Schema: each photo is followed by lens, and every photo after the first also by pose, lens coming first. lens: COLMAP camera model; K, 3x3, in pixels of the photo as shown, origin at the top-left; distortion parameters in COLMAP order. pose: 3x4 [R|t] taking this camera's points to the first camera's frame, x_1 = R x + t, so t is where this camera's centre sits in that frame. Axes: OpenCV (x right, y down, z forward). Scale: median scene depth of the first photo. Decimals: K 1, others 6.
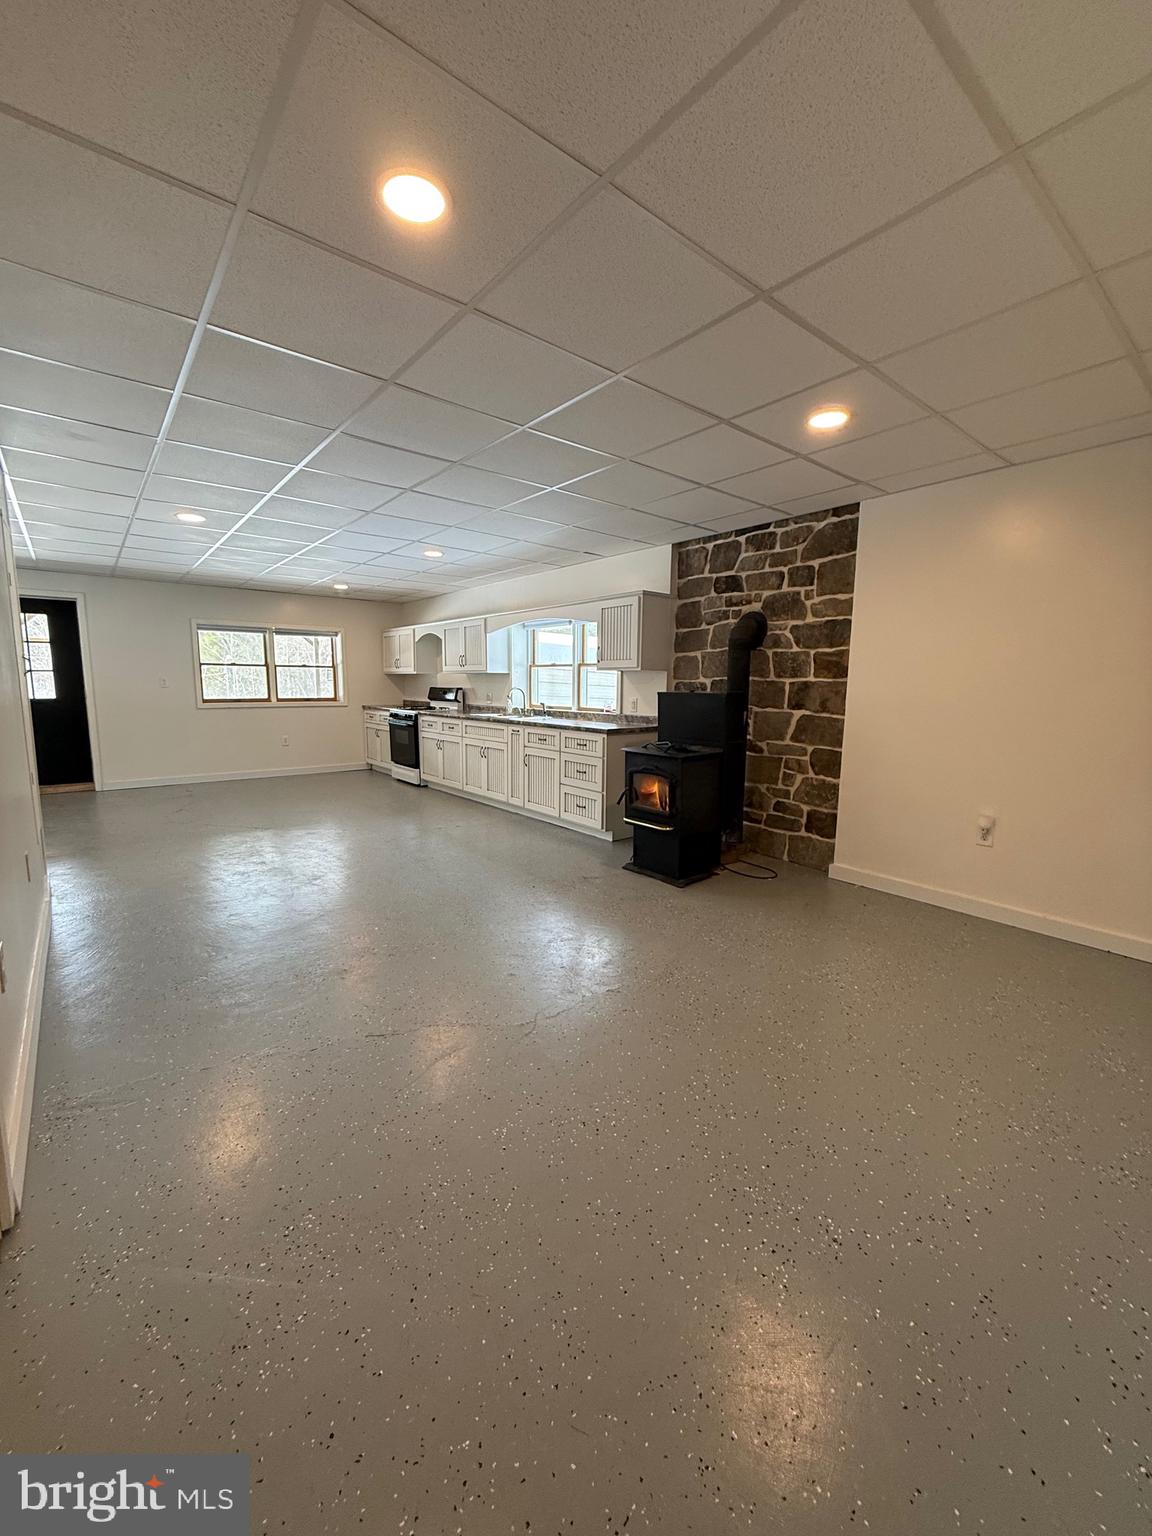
lens RADIAL K [[608.8, 0, 576.5], [0, 608.8, 765.0], [0, 0, 1]] dist [-0.000149, -0.000224]
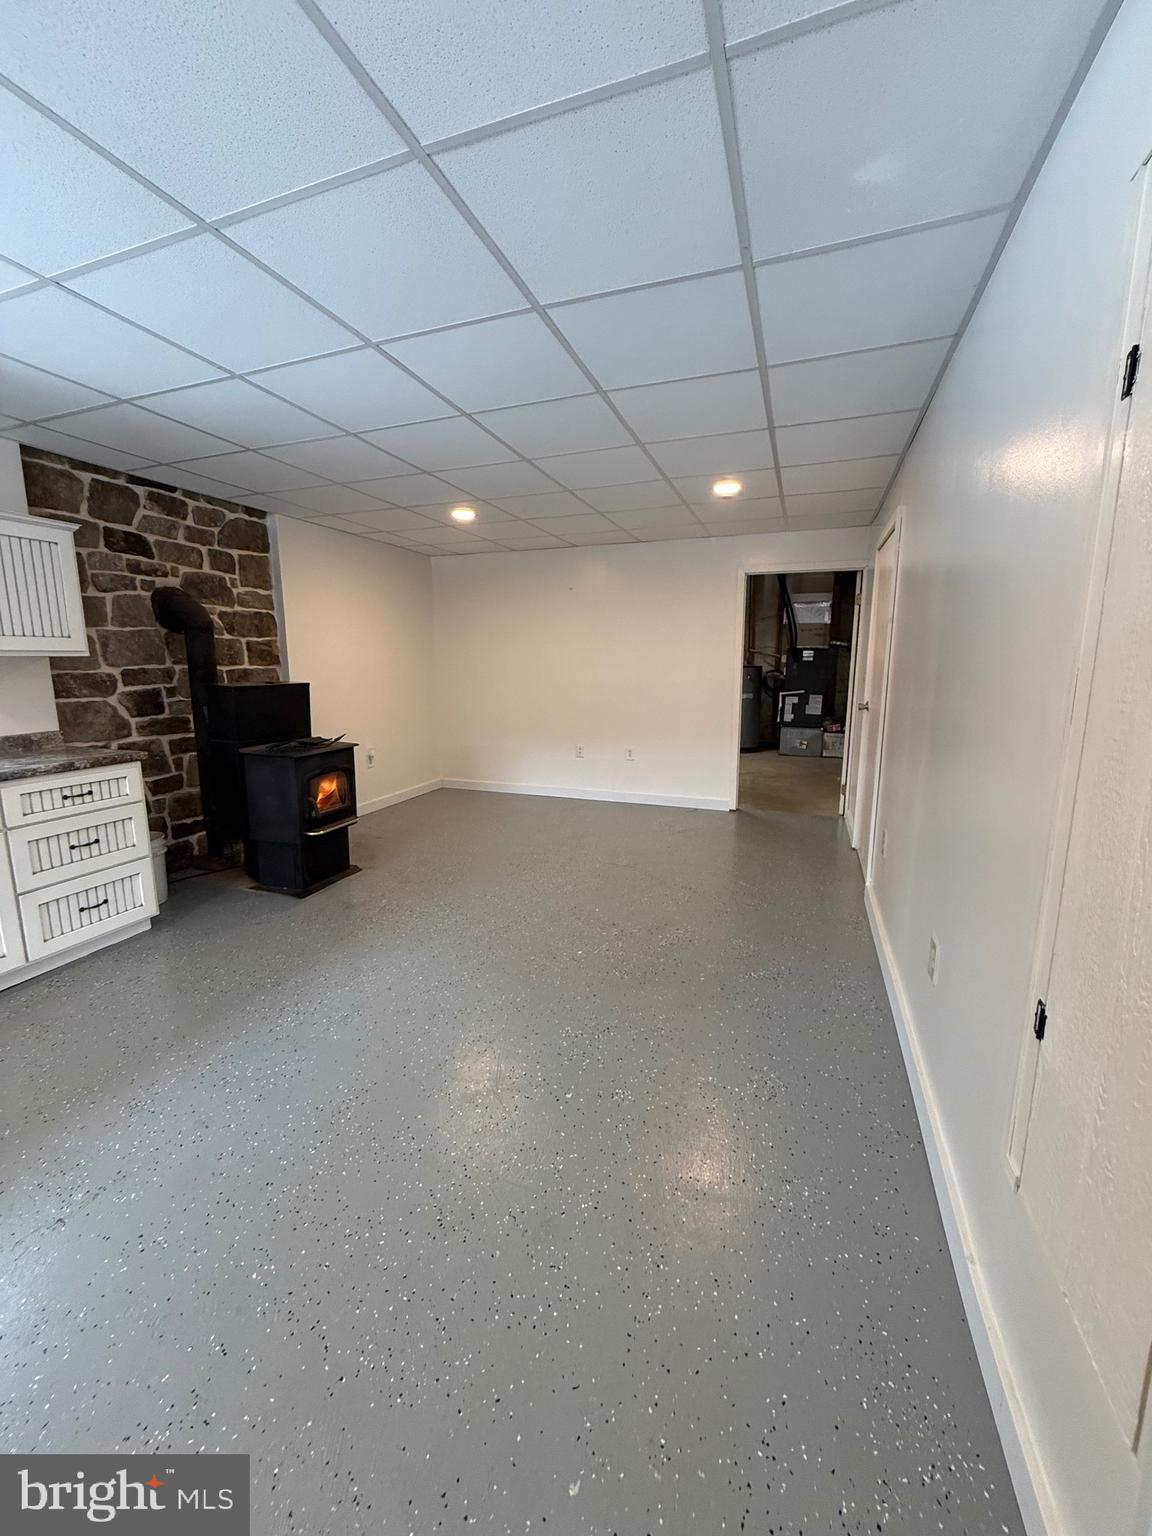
lens RADIAL K [[608.8, 0, 576.5], [0, 608.8, 765.0], [0, 0, 1]] dist [-0.000149, -0.000224]
pose [[-0.507301, -0.151028, 0.848432, -0.738019], [0.117007, 0.963335, 0.241444, -0.151595], [-0.853789, 0.221757, -0.471029, 0.965085]]
